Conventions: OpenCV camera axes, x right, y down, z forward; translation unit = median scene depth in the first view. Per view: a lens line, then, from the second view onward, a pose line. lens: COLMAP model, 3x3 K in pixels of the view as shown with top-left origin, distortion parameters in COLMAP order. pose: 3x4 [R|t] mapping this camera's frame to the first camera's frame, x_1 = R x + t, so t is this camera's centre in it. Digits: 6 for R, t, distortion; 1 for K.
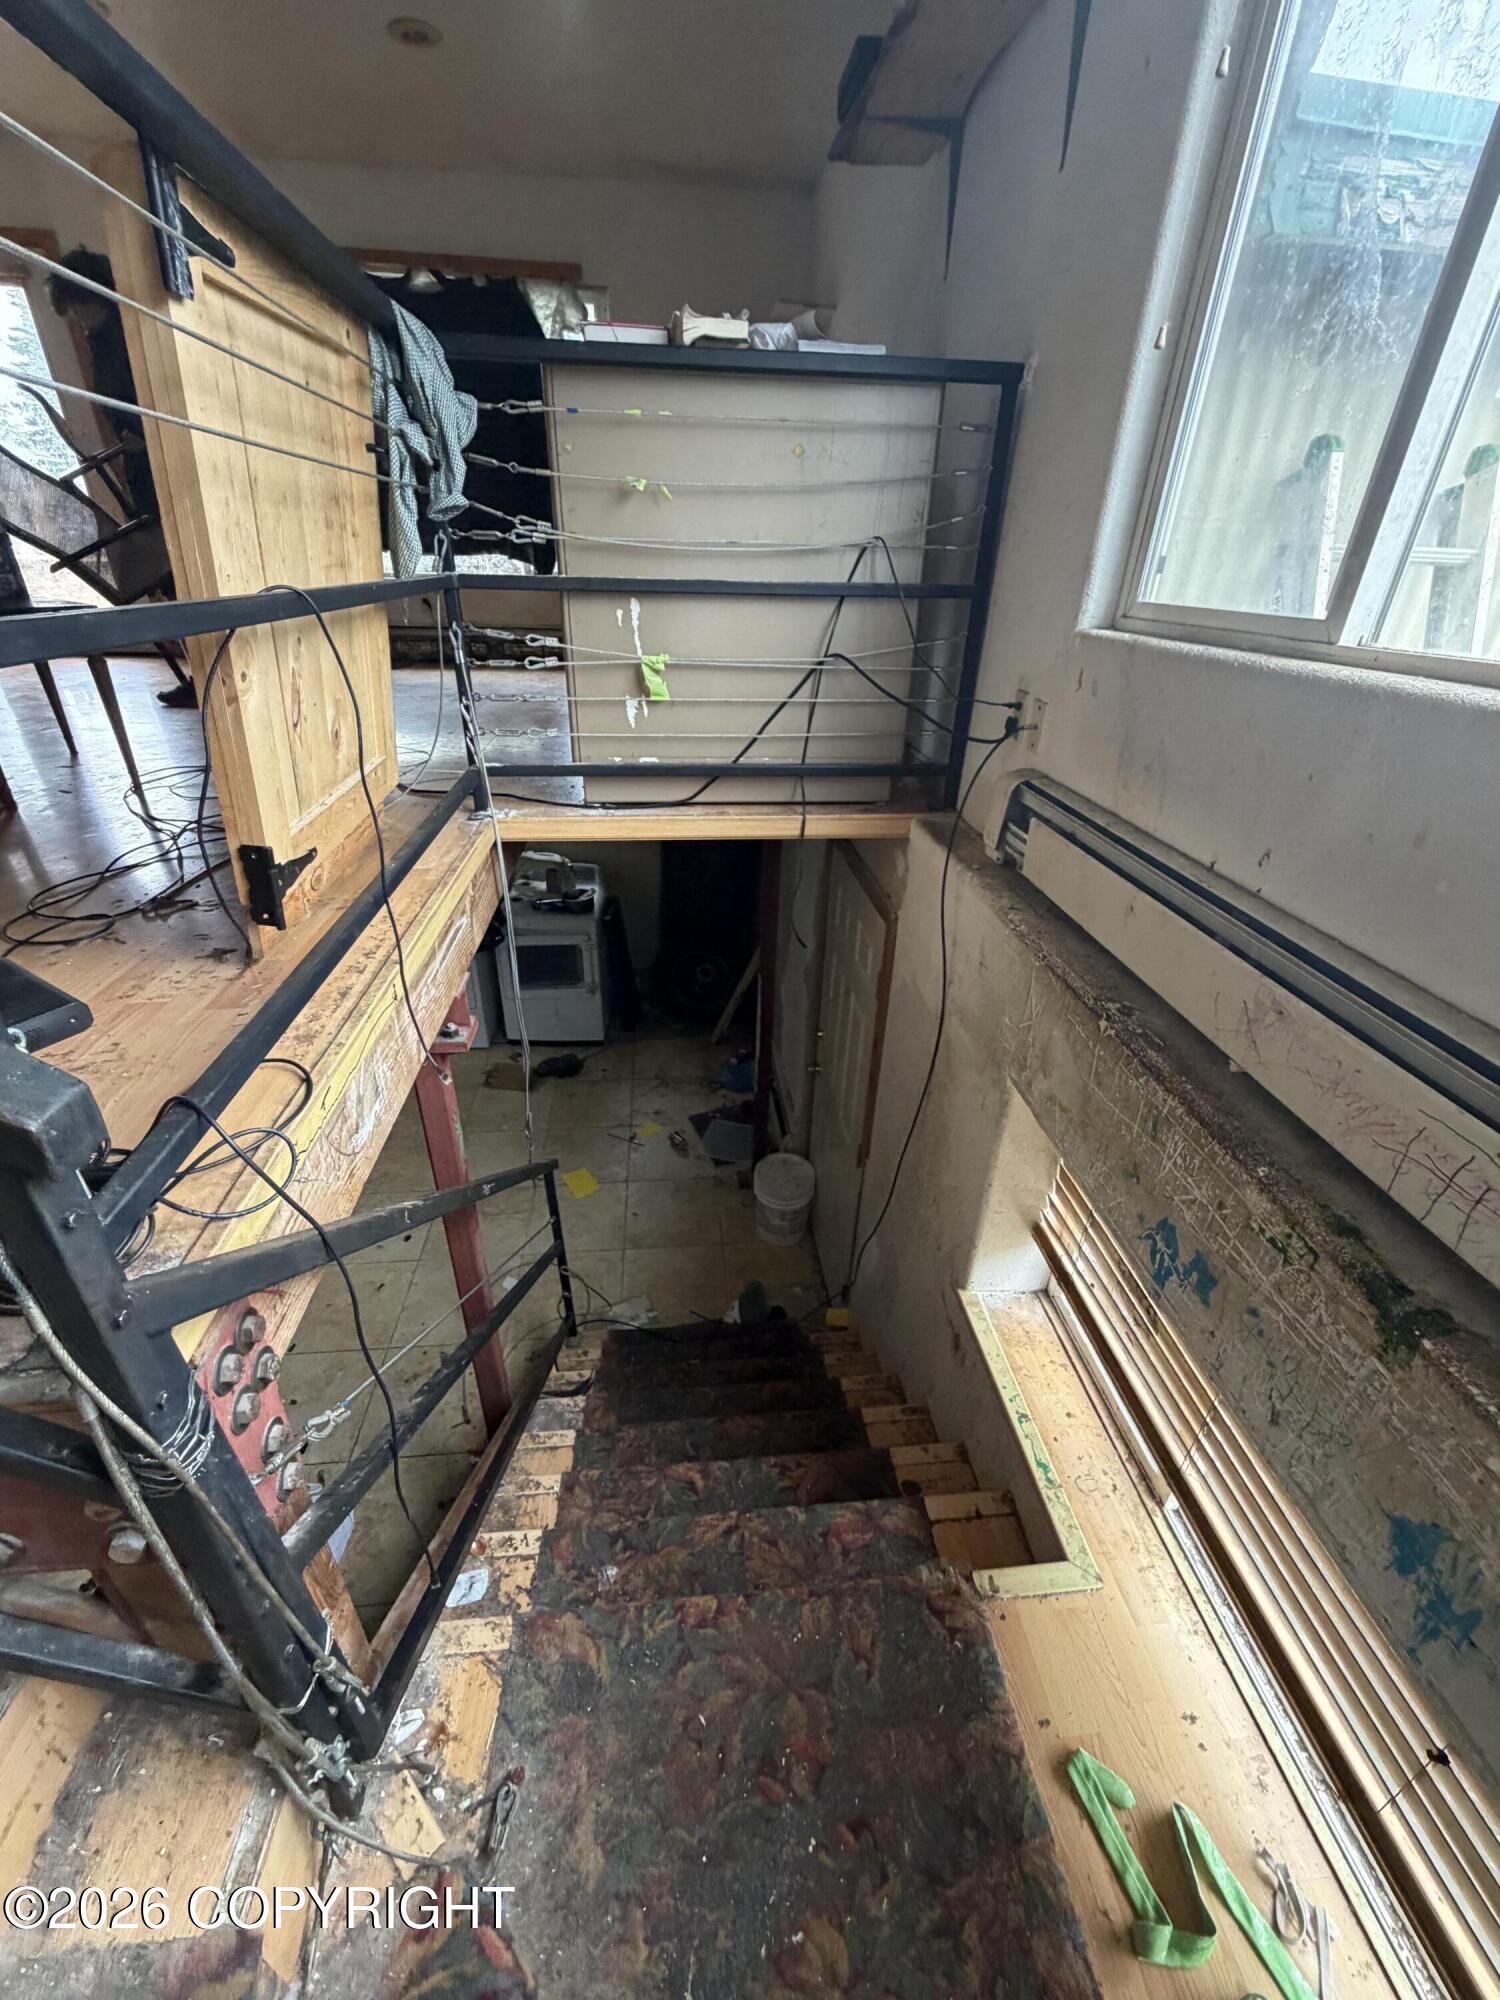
lens RADIAL K [[796.1, 0, 745.9], [0, 796.1, 1000.5], [0, 0, 1]] dist [-0.000809, -0.000357]
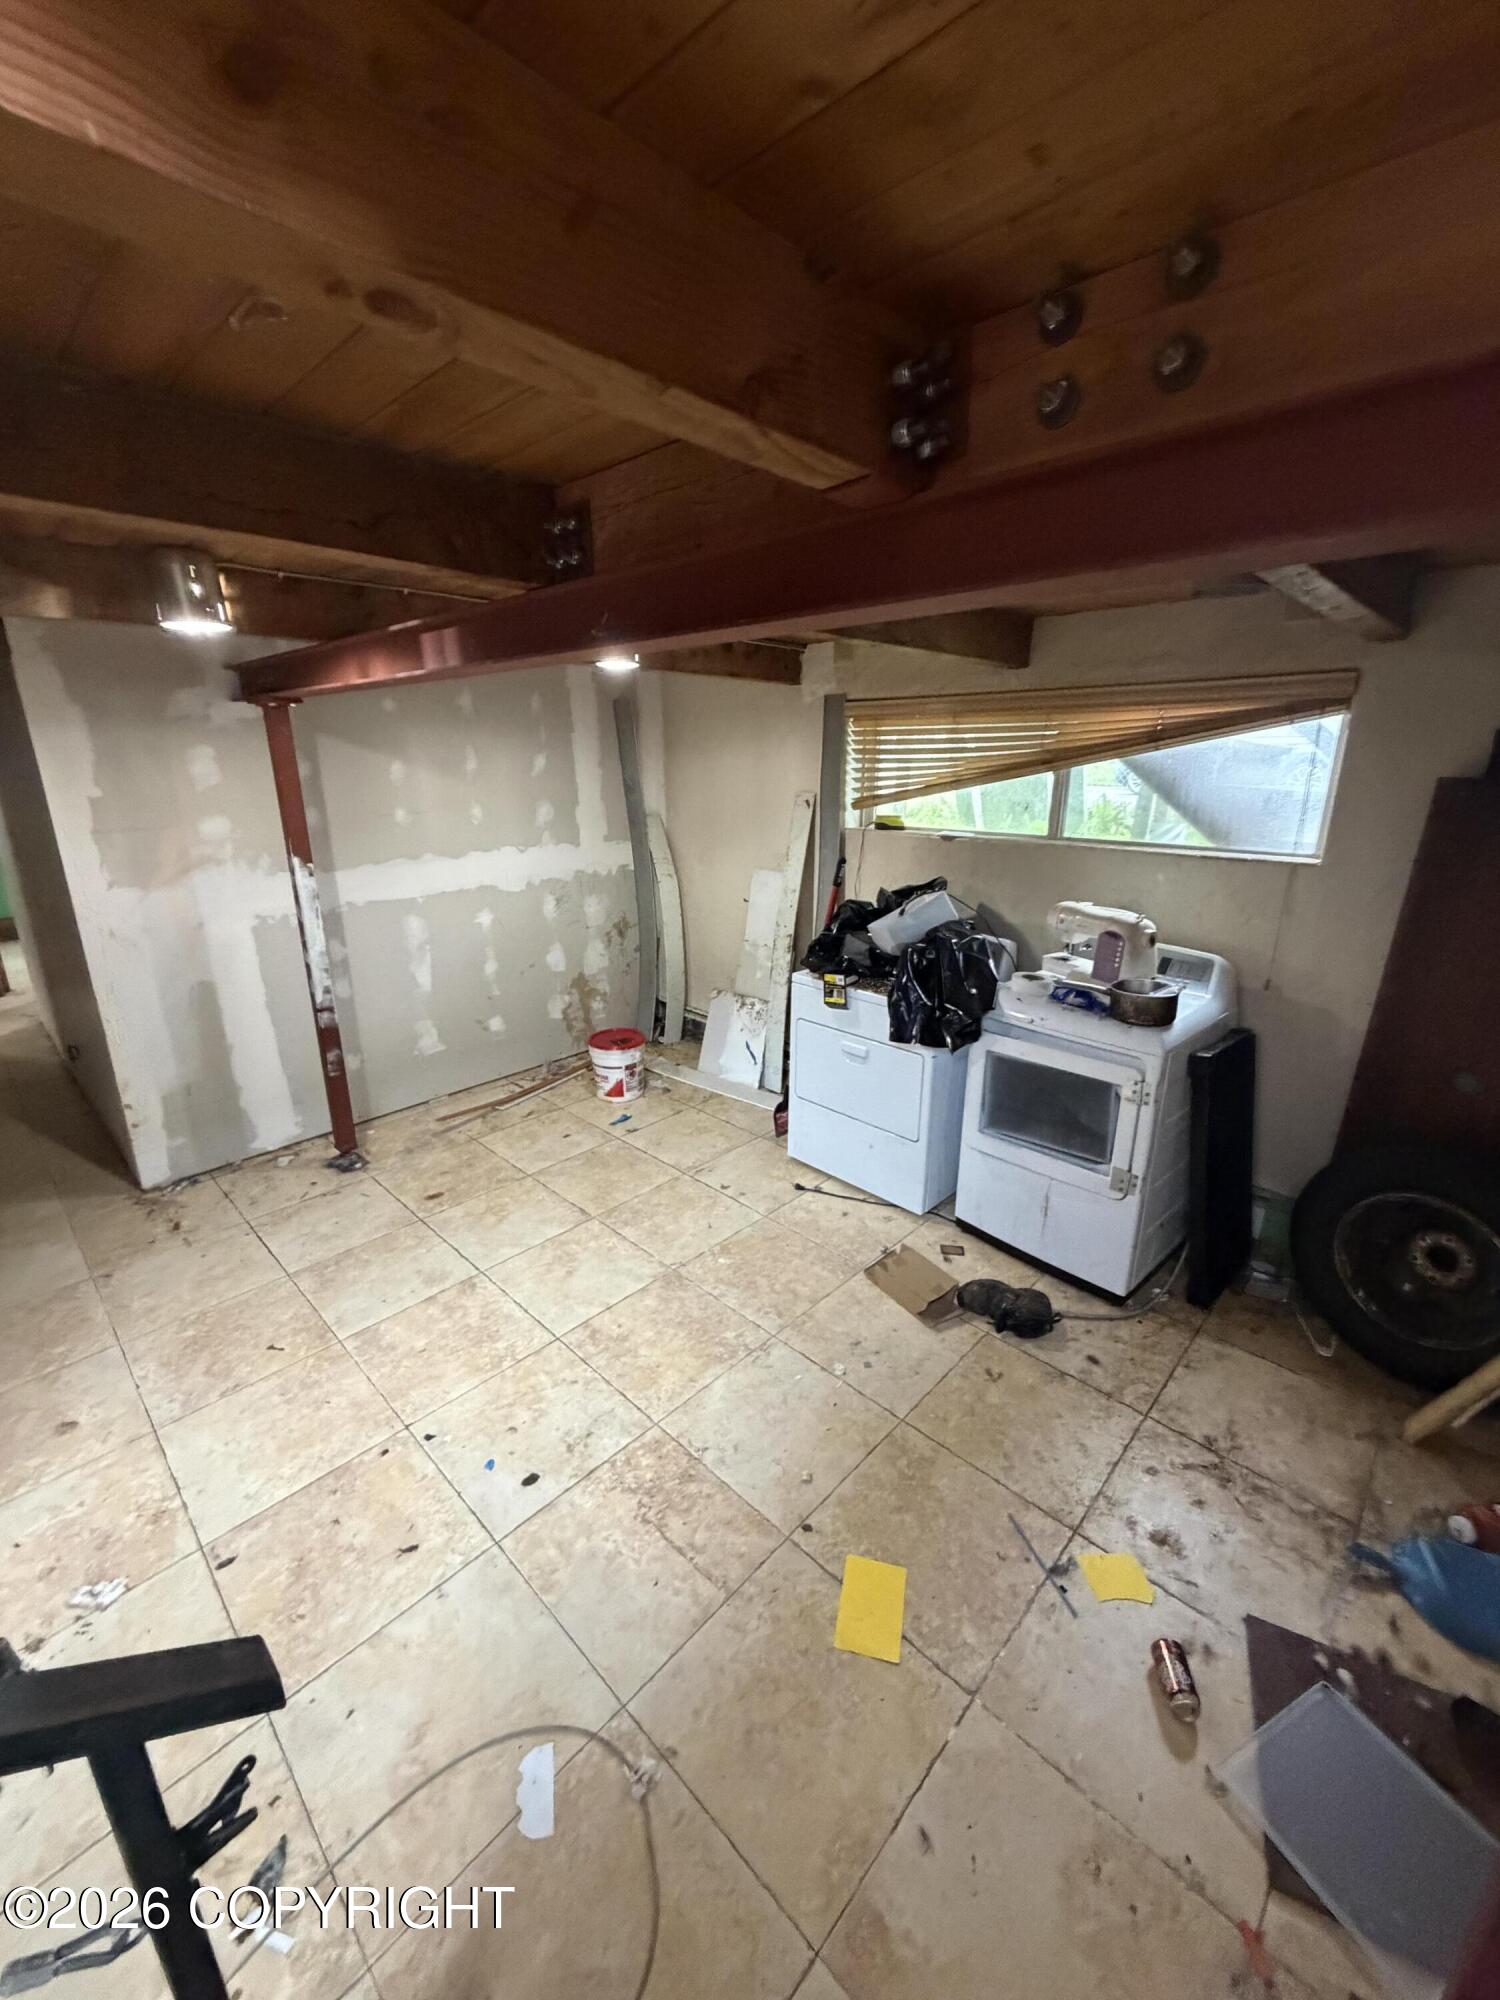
lens RADIAL K [[796.1, 0, 751.6], [0, 796.1, 995.8], [0, 0, 1]] dist [-0.000809, -0.000357]
pose [[0.655193, 0.193981, -0.730133, -0.011039], [-0.353140, 0.933022, -0.069009, -0.007834], [0.667843, 0.303053, 0.679812, 0.490518]]
